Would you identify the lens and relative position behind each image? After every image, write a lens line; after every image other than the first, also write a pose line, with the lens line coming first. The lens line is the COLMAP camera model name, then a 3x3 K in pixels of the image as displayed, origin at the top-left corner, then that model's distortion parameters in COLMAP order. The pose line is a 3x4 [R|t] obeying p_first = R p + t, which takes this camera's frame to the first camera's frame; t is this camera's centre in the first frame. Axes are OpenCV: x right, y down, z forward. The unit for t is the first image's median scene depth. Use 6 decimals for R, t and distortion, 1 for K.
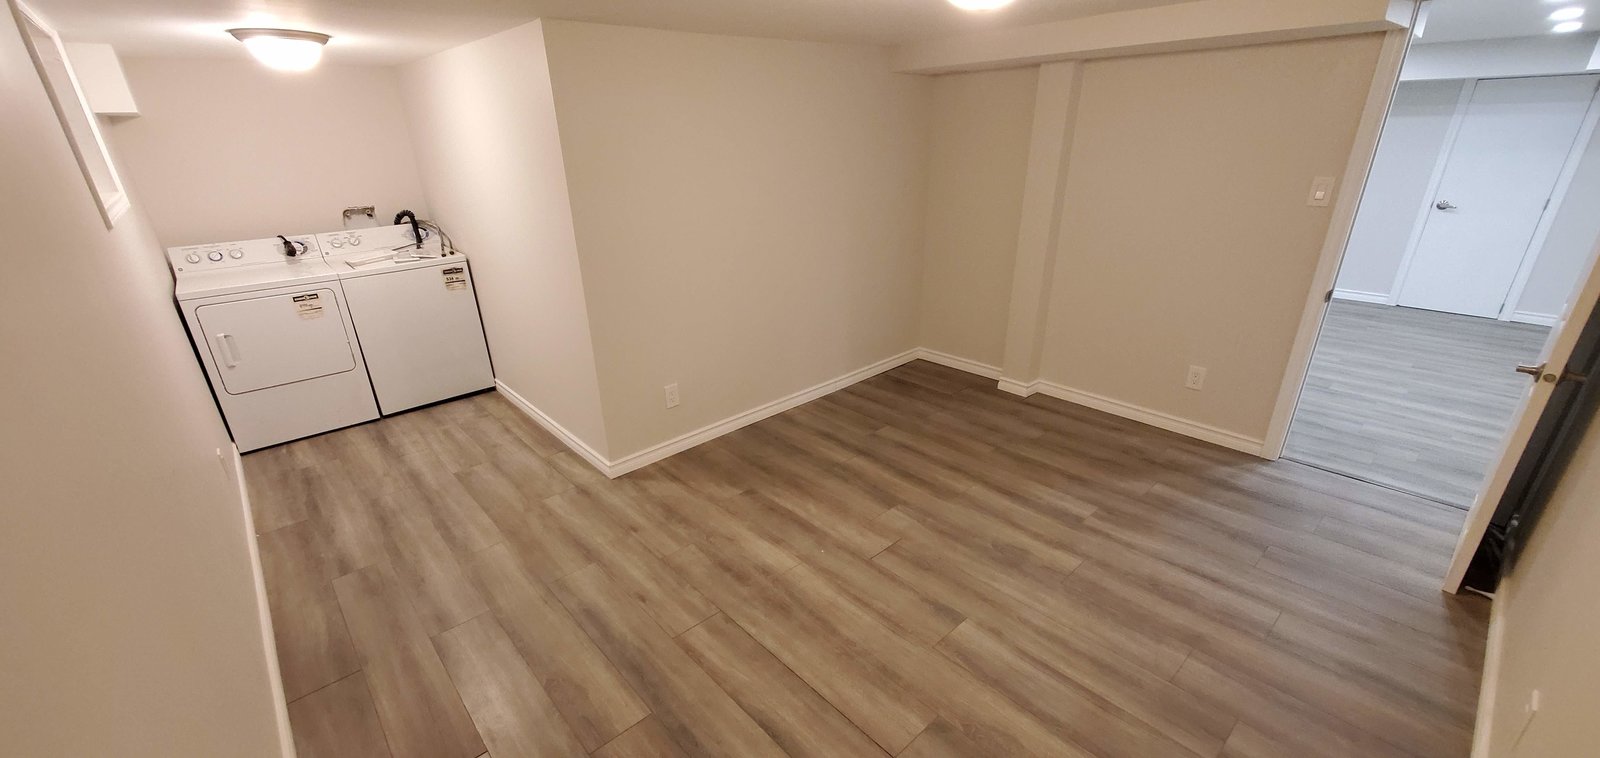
lens RADIAL K [[632.9, 0, 794.3], [0, 632.9, 394.3], [0, 0, 1]] dist [0.001500, 0.000315]
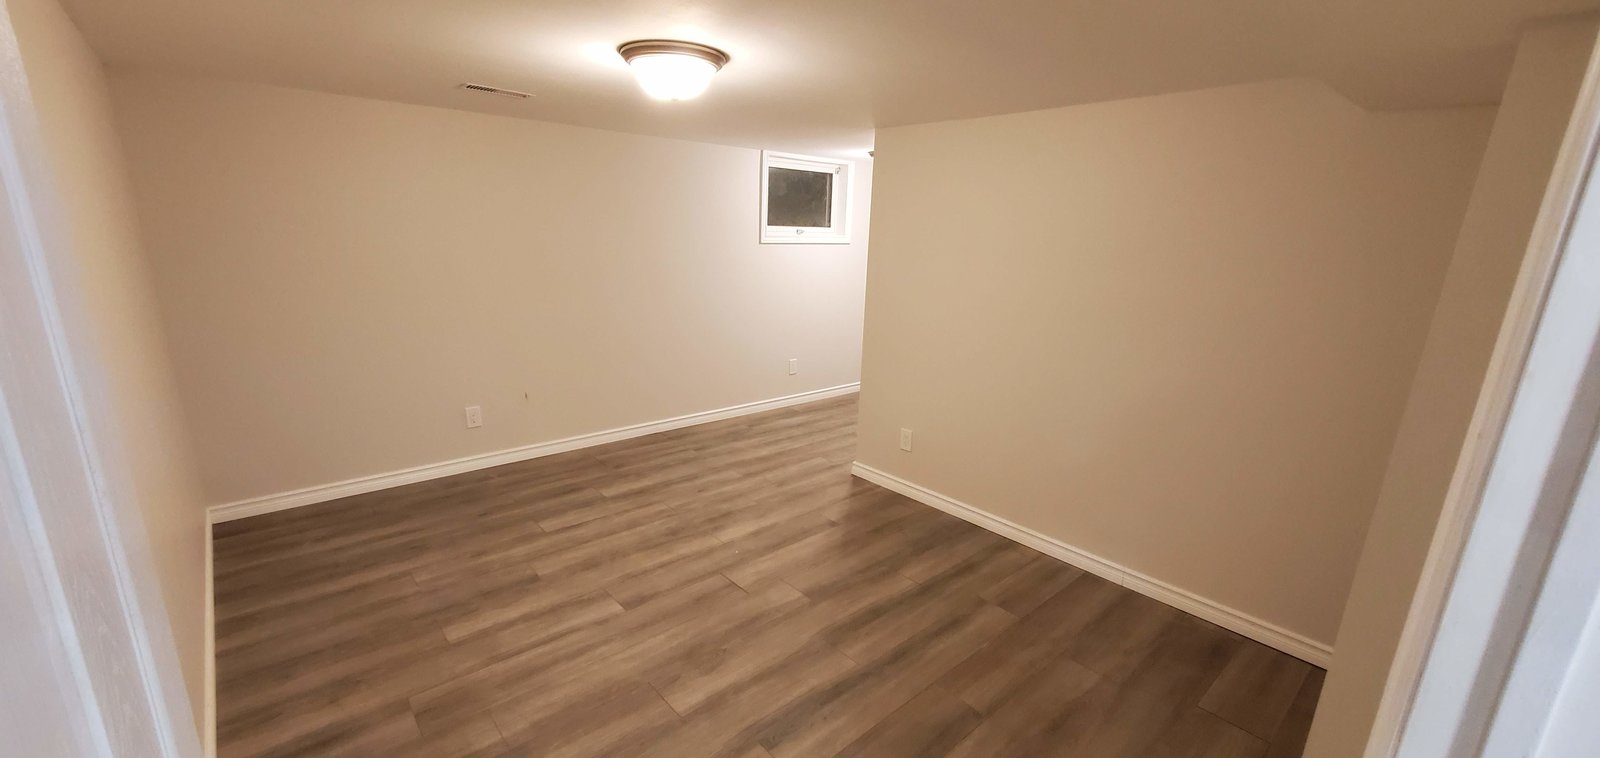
lens RADIAL K [[632.9, 0, 794.3], [0, 632.9, 394.3], [0, 0, 1]] dist [0.001500, 0.000315]
pose [[-0.010636, 0.283265, -0.958983, 1.100818], [-0.412841, 0.872240, 0.262222, -0.361322], [0.910741, 0.398697, 0.107666, 0.875533]]
